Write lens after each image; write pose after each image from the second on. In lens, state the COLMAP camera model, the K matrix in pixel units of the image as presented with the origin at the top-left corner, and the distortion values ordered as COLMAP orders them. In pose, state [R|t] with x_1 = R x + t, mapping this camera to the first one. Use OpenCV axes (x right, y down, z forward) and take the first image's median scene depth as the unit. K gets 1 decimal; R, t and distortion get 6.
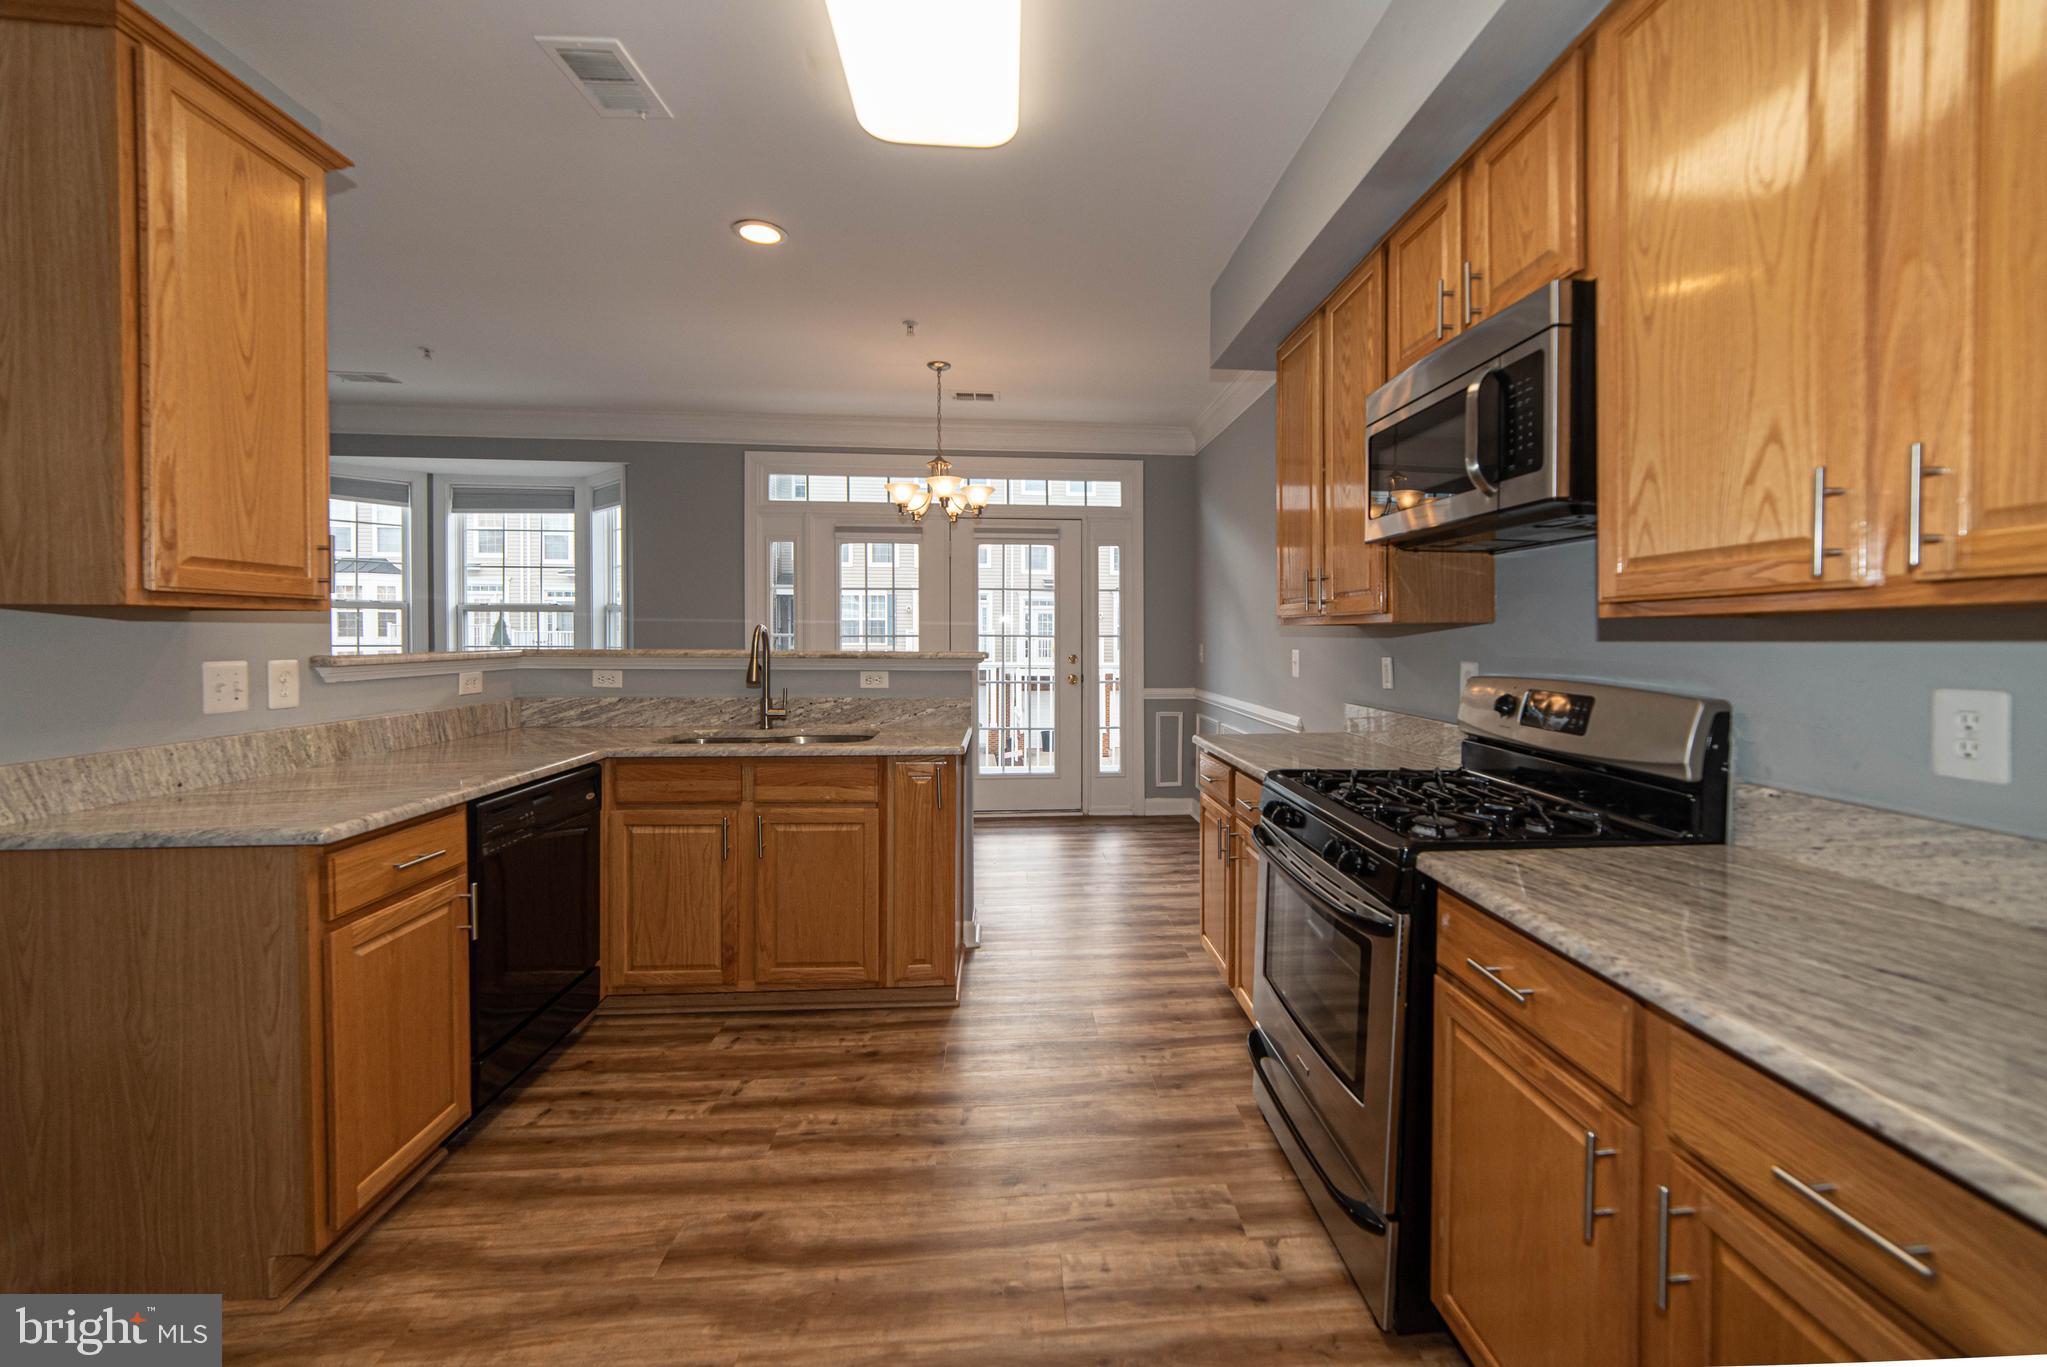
lens RADIAL K [[805.1, 0, 1060.8], [0, 805.1, 649.0], [0, 0, 1]] dist [0.000156, 0.000396]
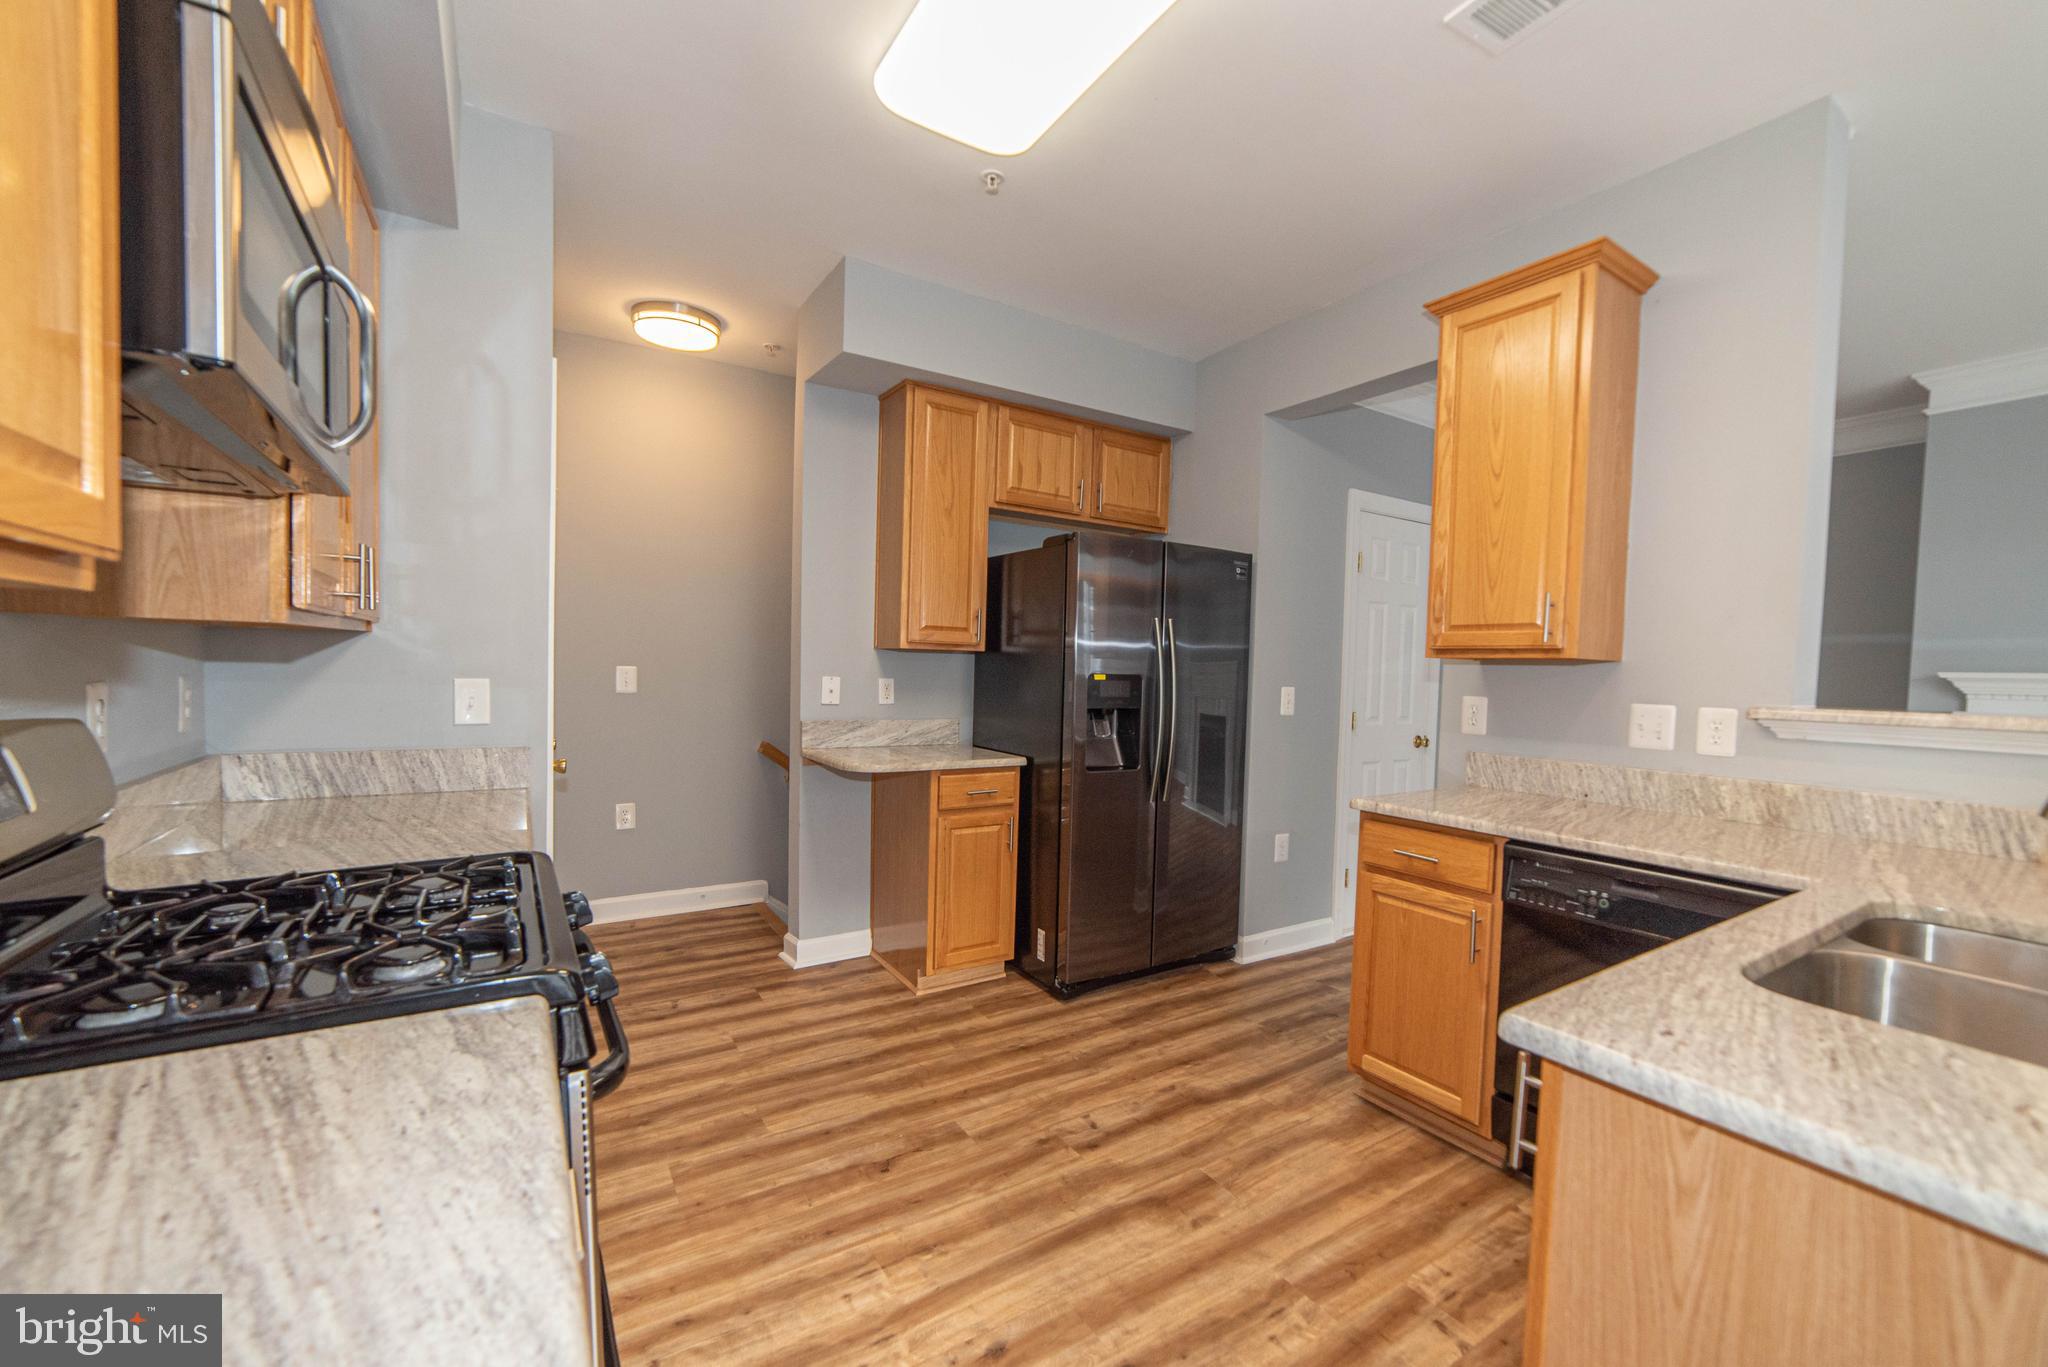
lens RADIAL K [[848.3, 0, 1085.4], [0, 848.3, 701.9], [0, 0, 1]] dist [-0.025377, 0.008595]
pose [[-0.865217, -0.005441, -0.501369, 0.197609], [-0.037117, 0.997893, 0.053223, -0.016785], [0.500023, 0.064659, -0.863595, 1.217373]]
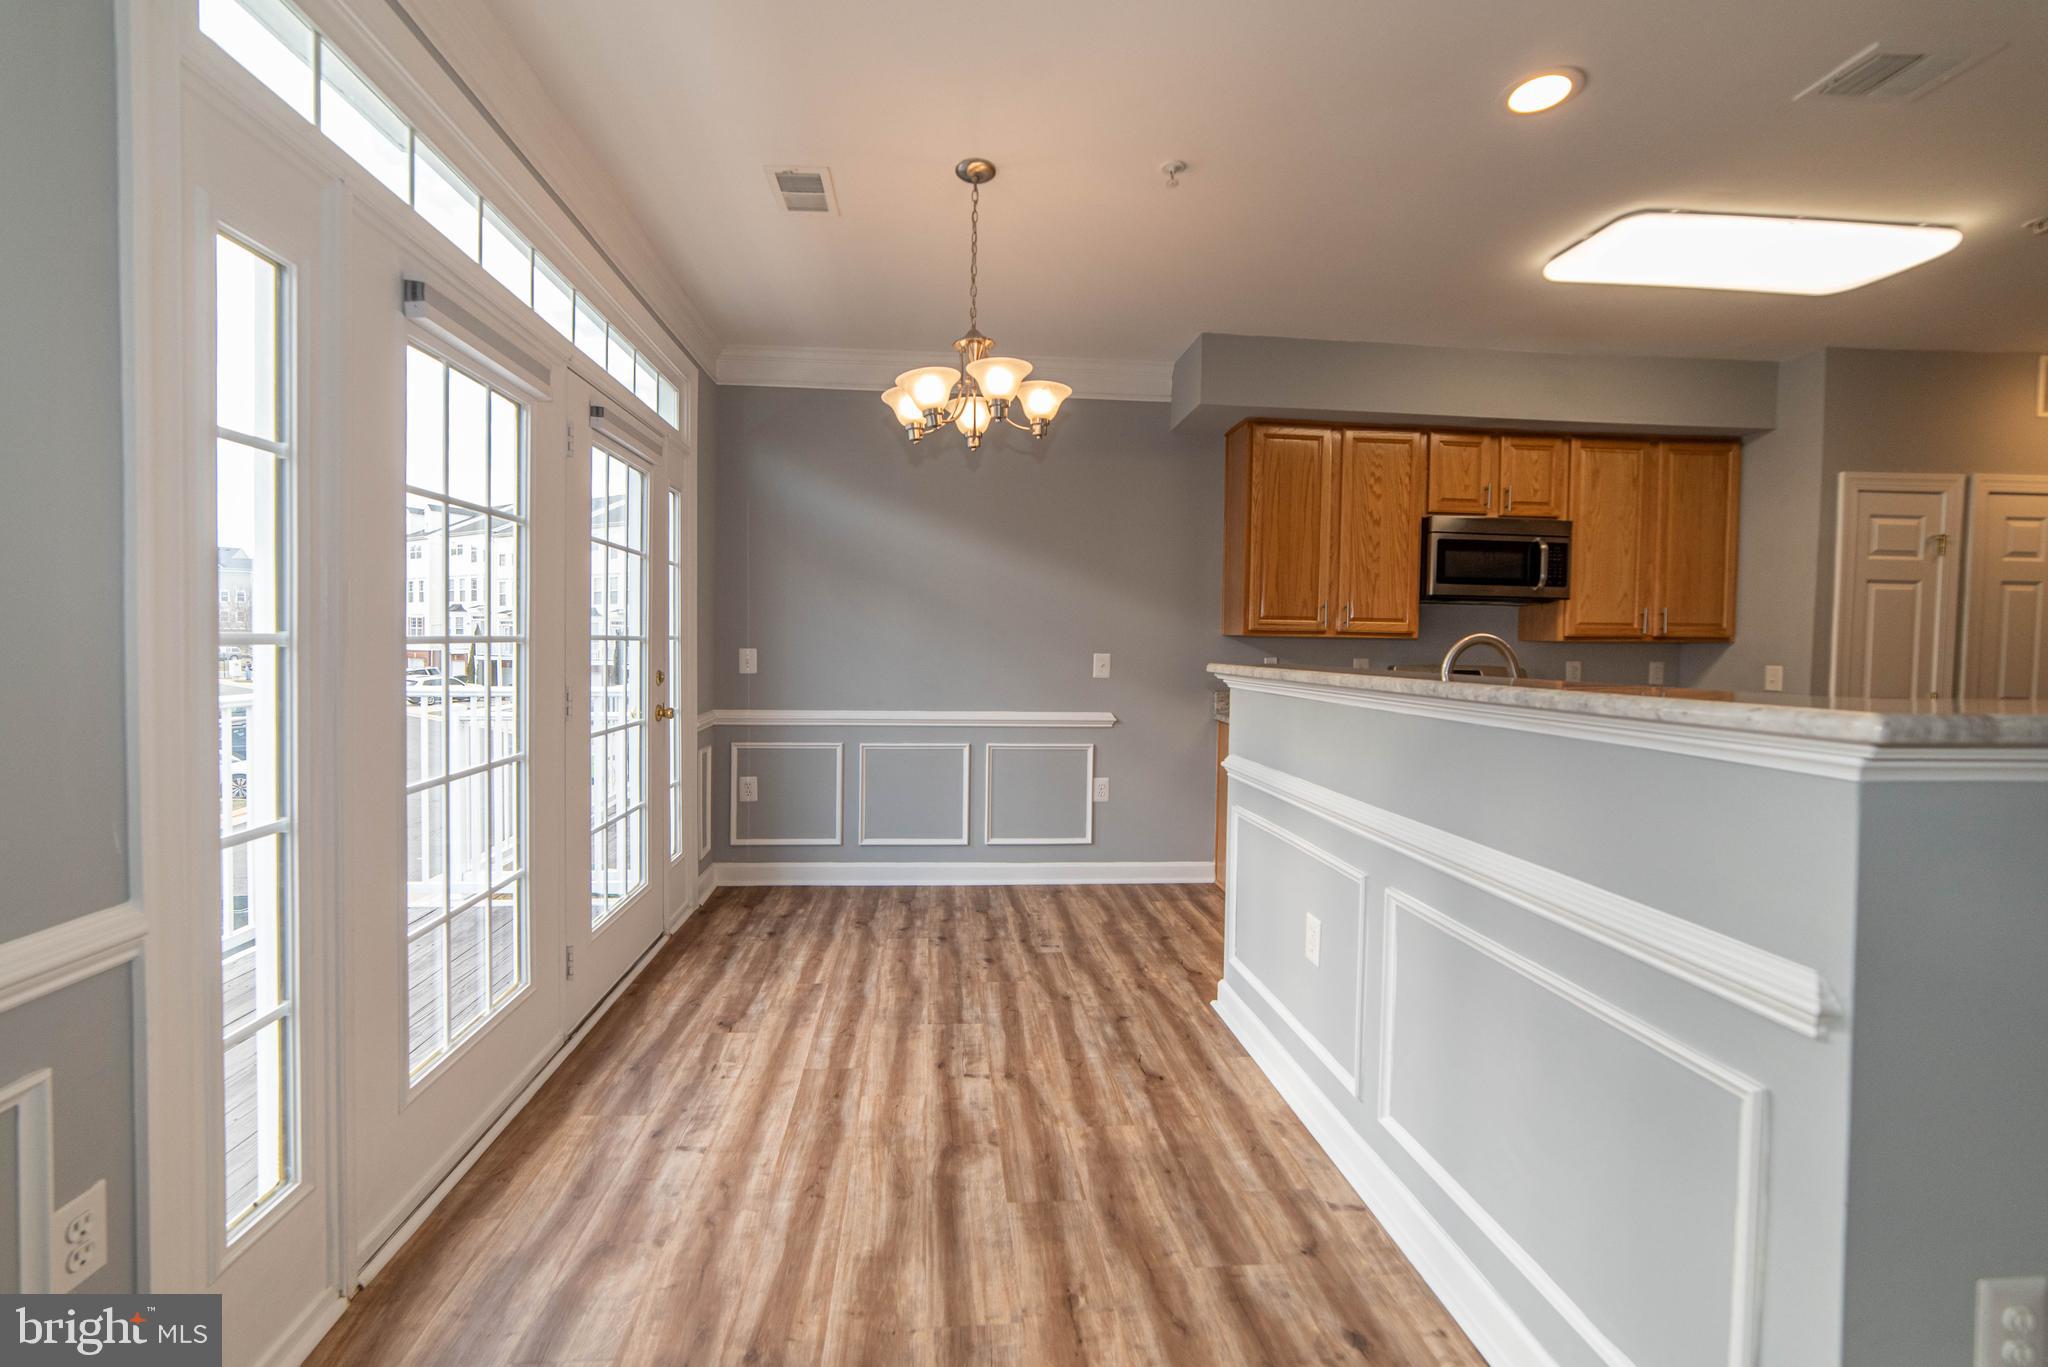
lens RADIAL K [[820.1, 0, 982.3], [0, 820.1, 666.1], [0, 0, 1]] dist [-0.010052, 0.000032]
pose [[0.012342, -0.037579, 0.999217, -1.217961], [0.004669, 0.999285, 0.037524, -0.036710], [-0.999913, 0.004202, 0.012509, 1.626981]]
